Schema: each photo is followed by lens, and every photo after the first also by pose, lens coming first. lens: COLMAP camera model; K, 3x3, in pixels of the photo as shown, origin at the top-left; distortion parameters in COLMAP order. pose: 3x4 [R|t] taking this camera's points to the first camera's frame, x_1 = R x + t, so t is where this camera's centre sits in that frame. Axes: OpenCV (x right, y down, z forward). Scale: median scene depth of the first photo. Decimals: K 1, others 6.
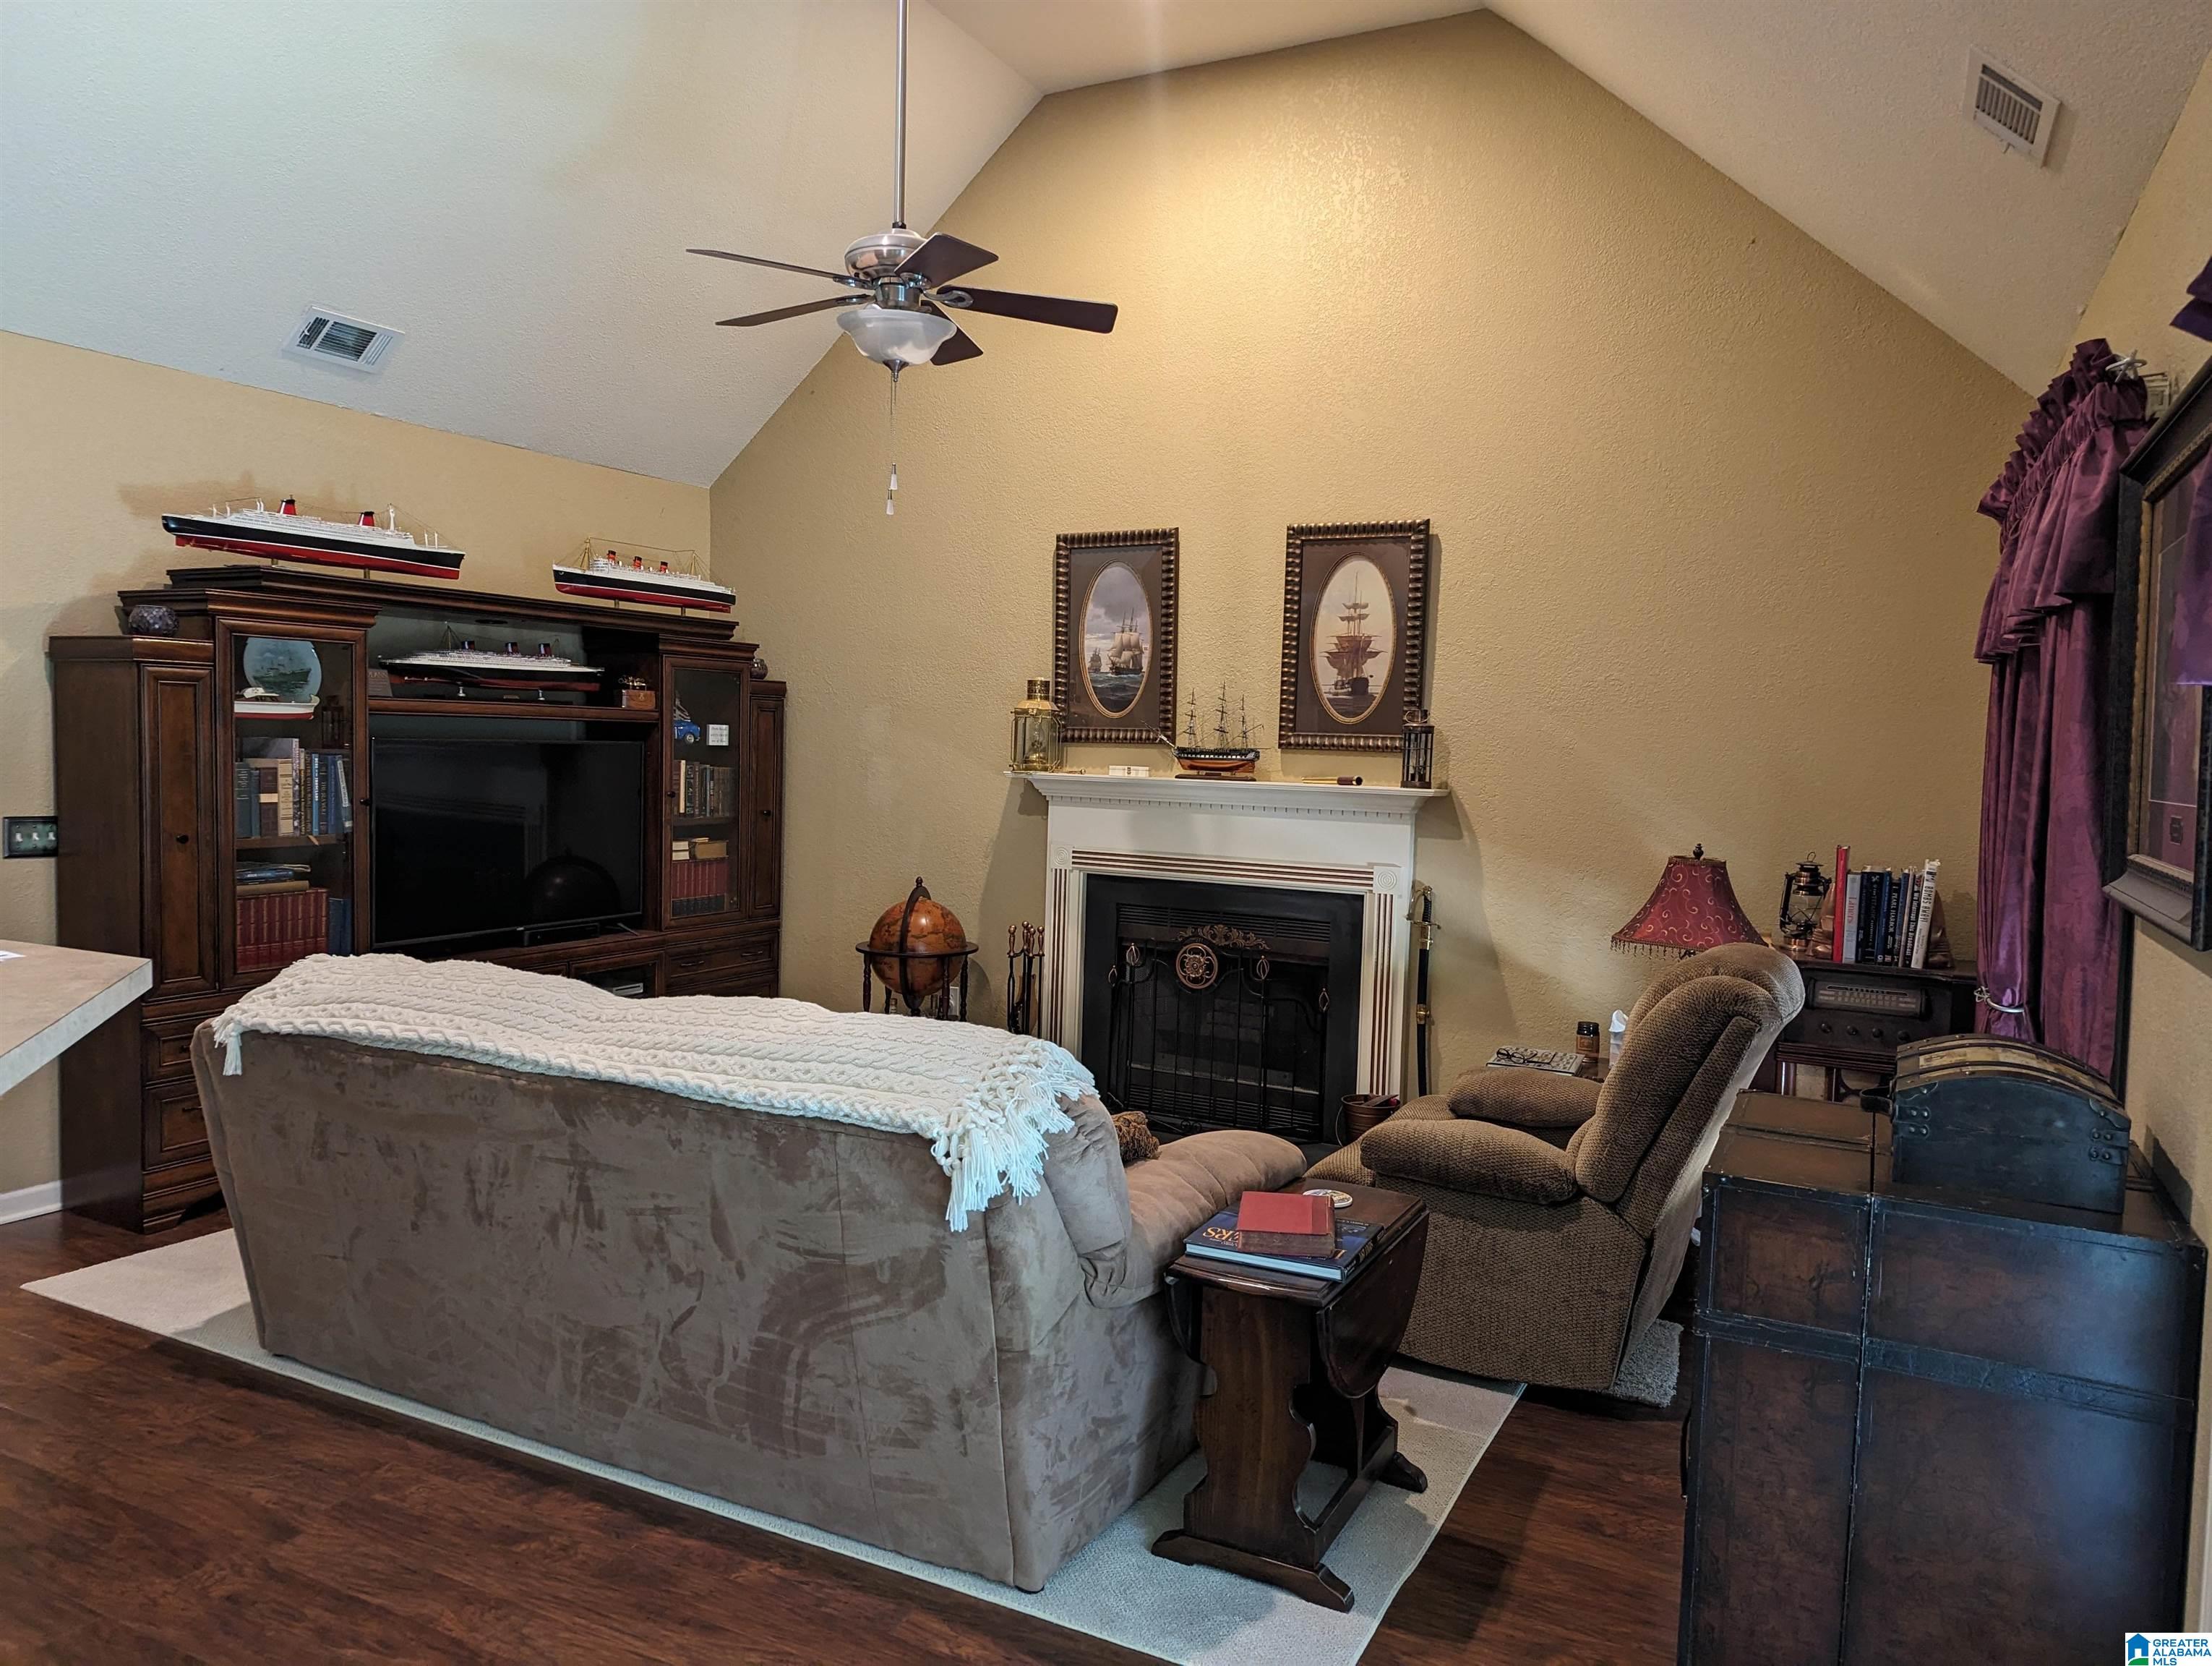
lens RADIAL K [[1559.0, 0, 1100.3], [0, 1559.0, 848.0], [0, 0, 1]] dist [0.060489, -0.058130]
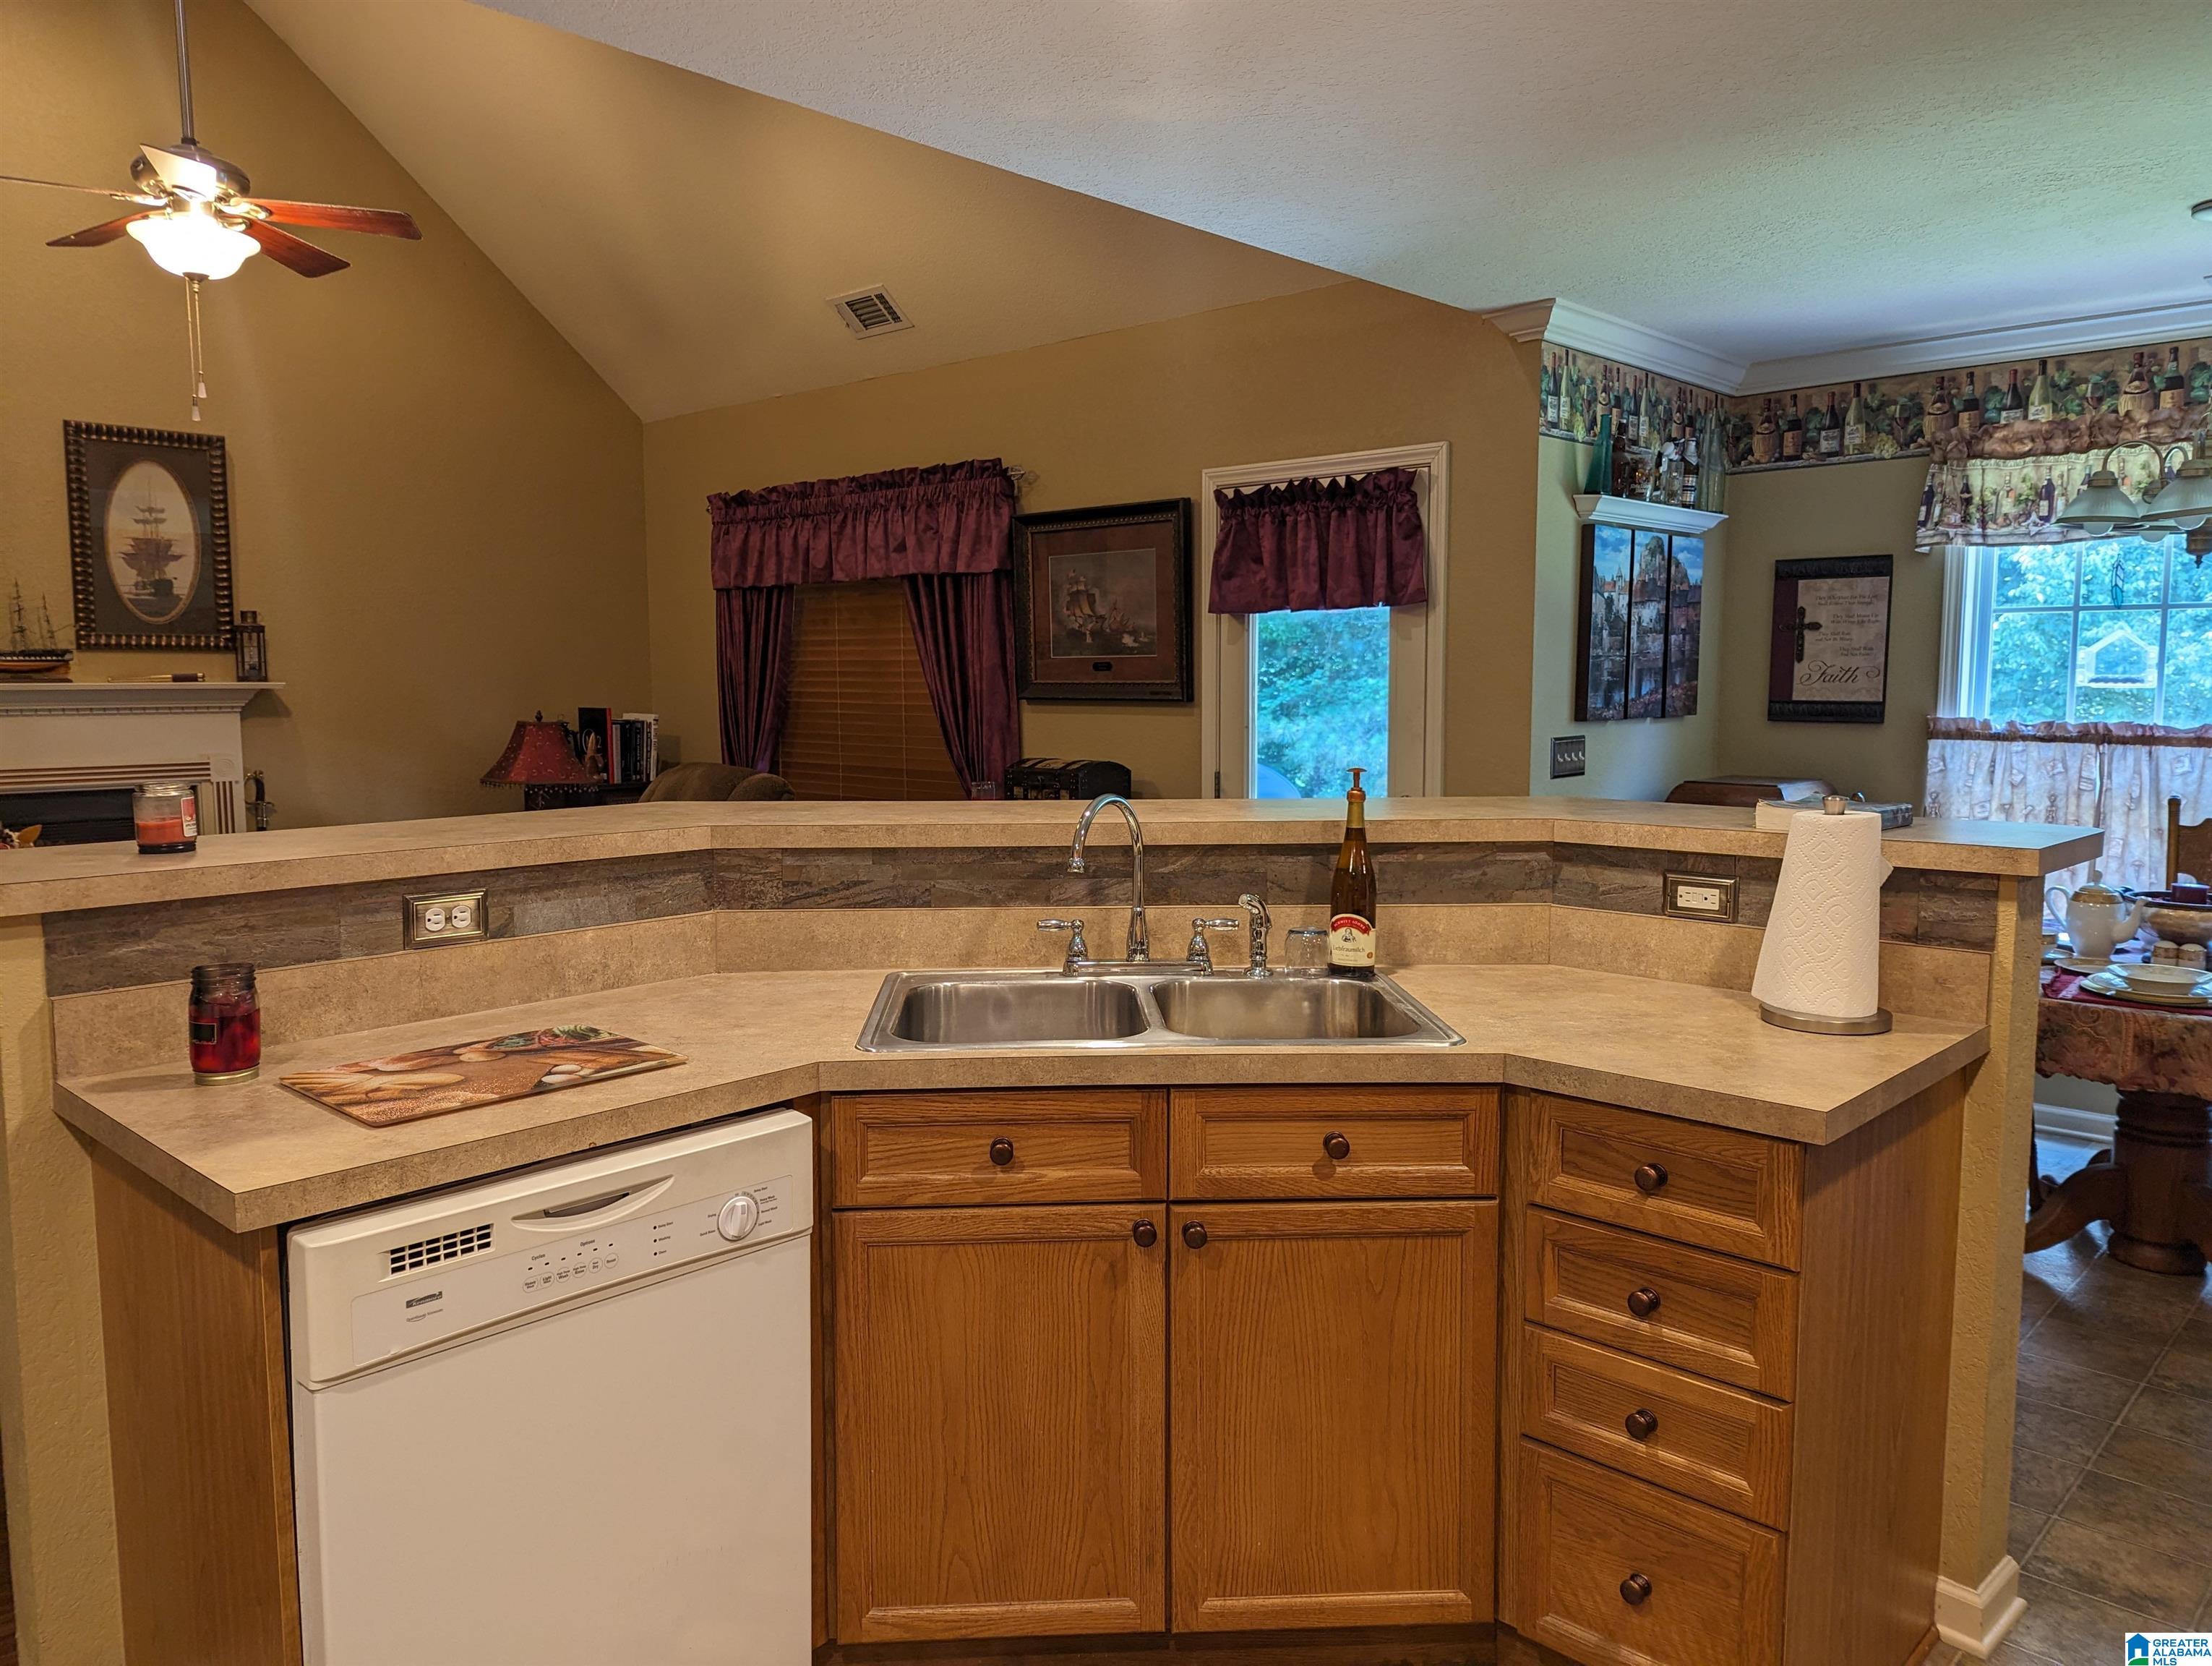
lens RADIAL K [[1559.0, 0, 1108.2], [0, 1559.0, 826.7], [0, 0, 1]] dist [0.060489, -0.058130]
pose [[0.280366, -0.125583, 0.951643, -0.685971], [0.077564, 0.991127, 0.107942, -0.009909], [-0.956754, 0.043550, 0.287619, 0.095472]]
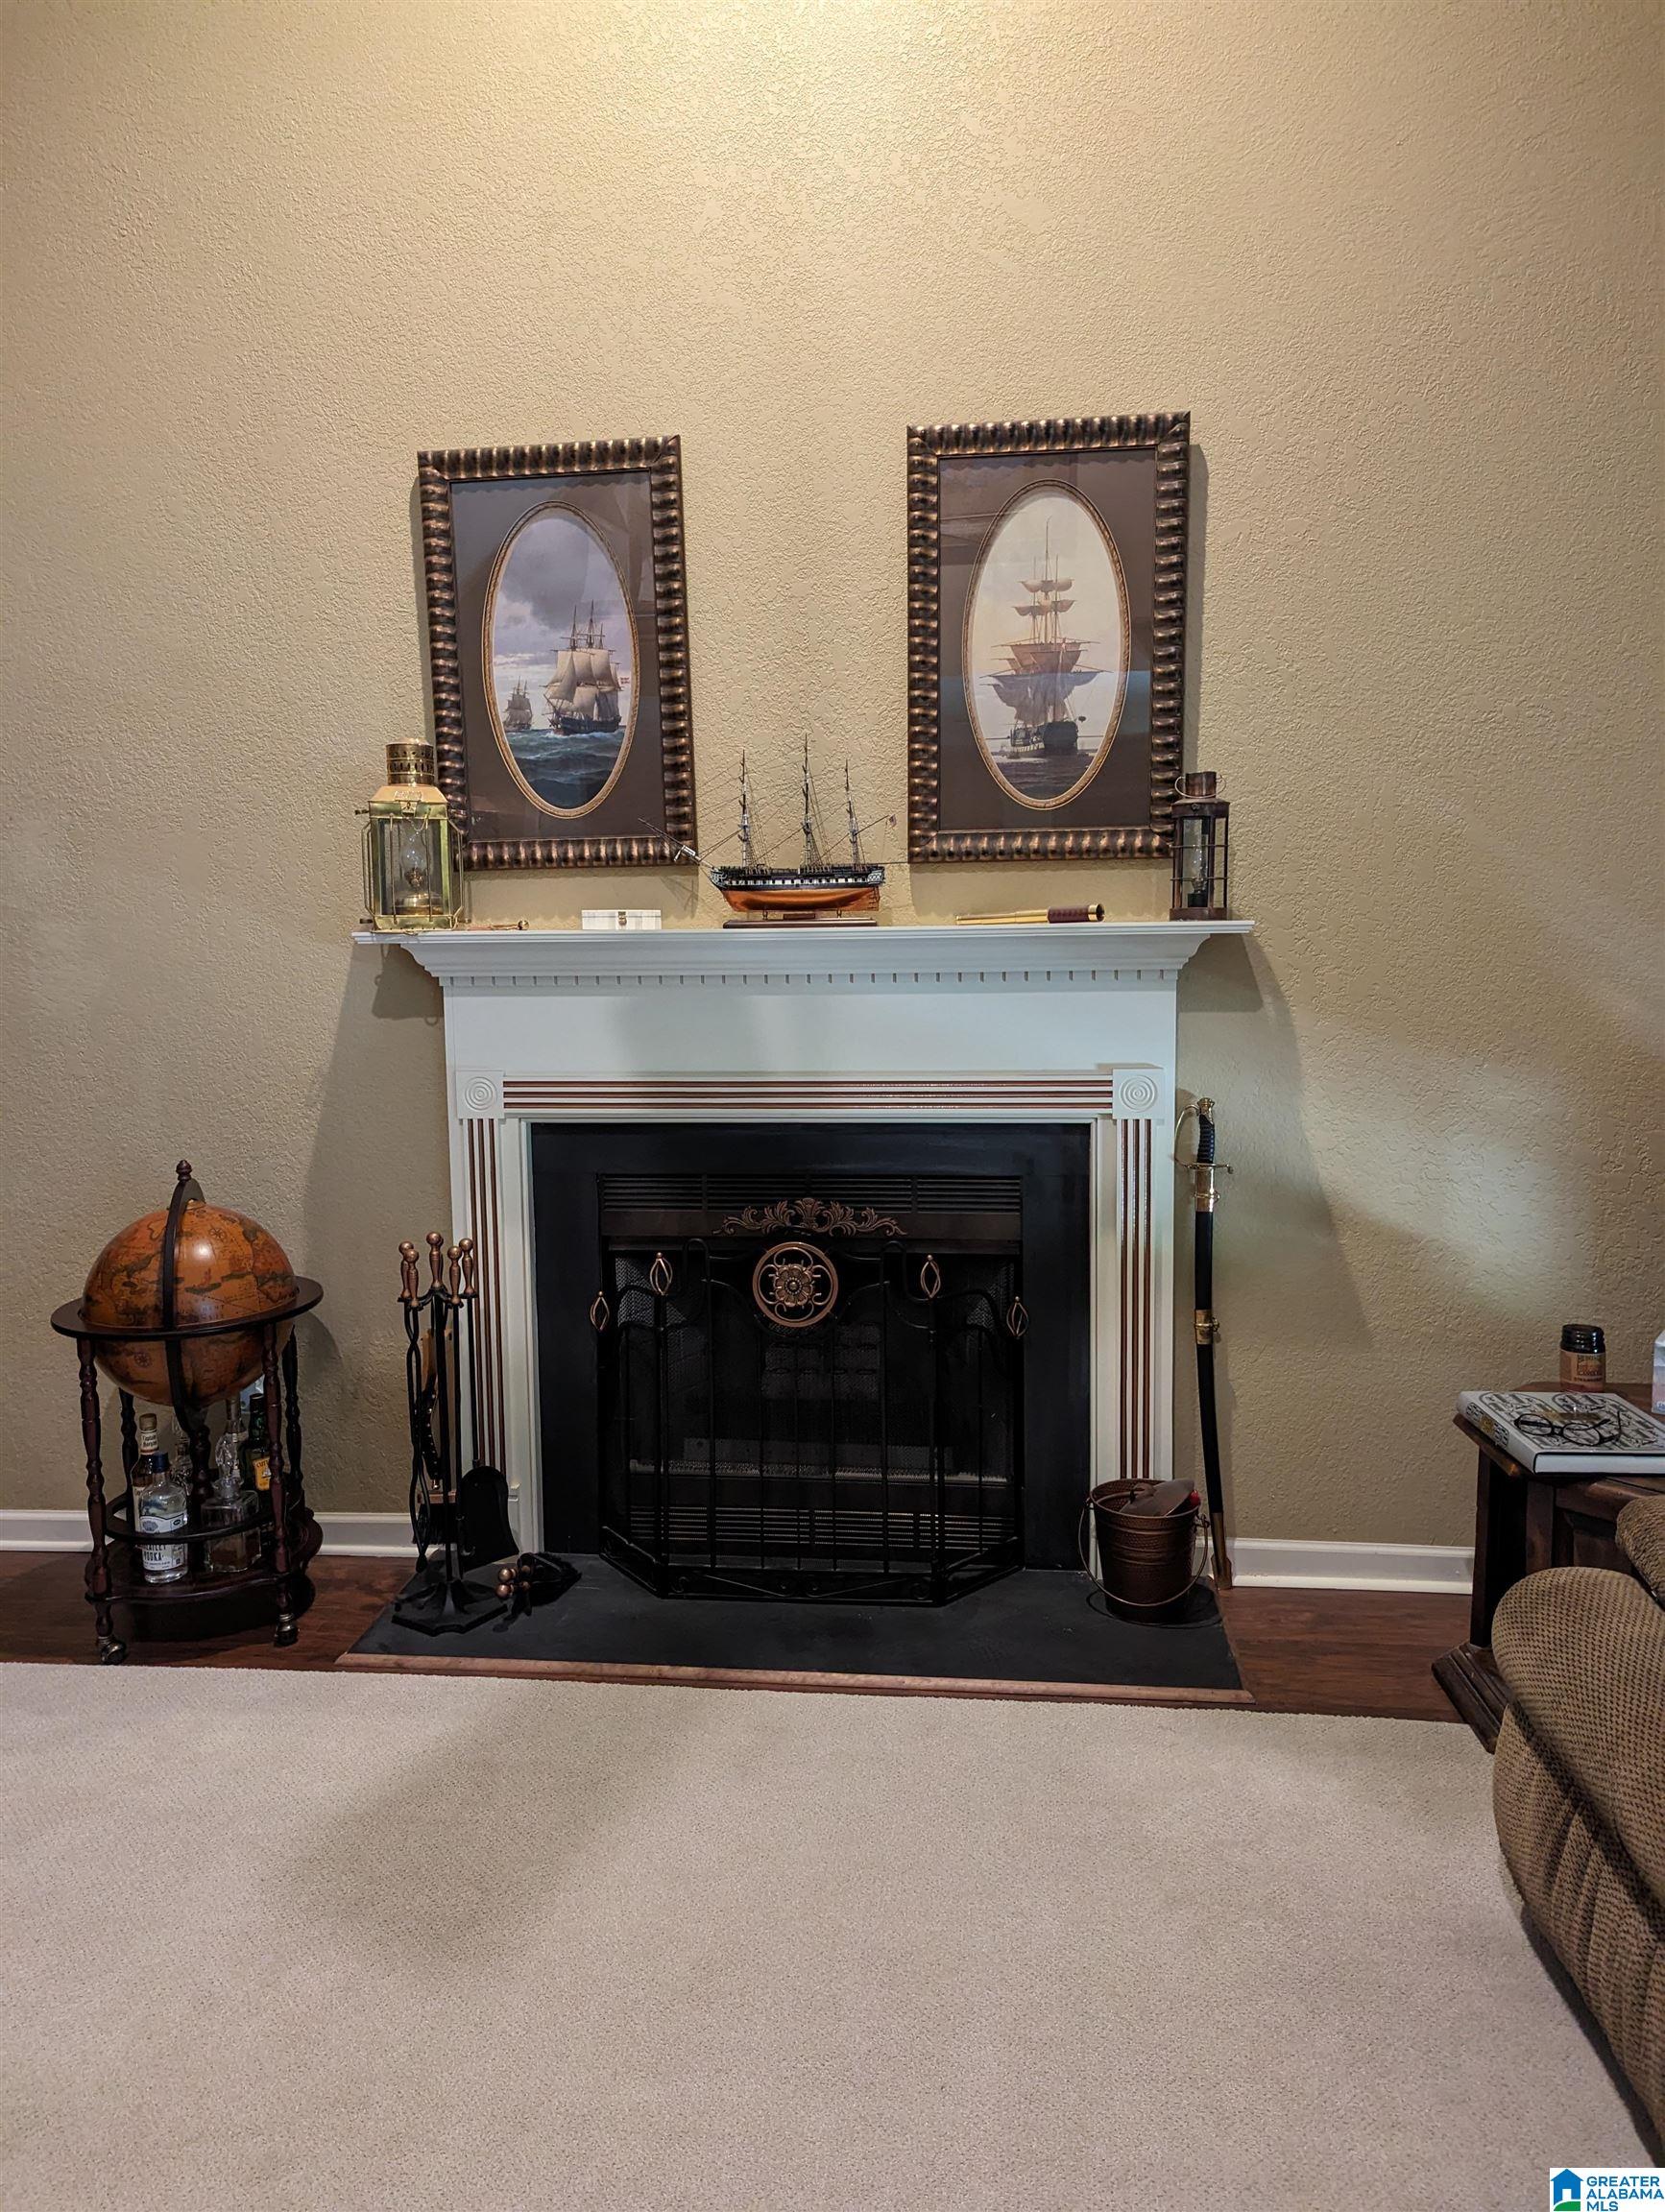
lens RADIAL K [[1556.5, 0, 822.3], [0, 1556.5, 1102.4], [0, 0, 1]] dist [0.060142, -0.056436]
pose [[0.931678, -0.084737, 0.353266, -0.111716], [0.068555, 0.995954, 0.058094, -0.015448], [-0.356759, -0.029907, 0.933718, 0.521790]]
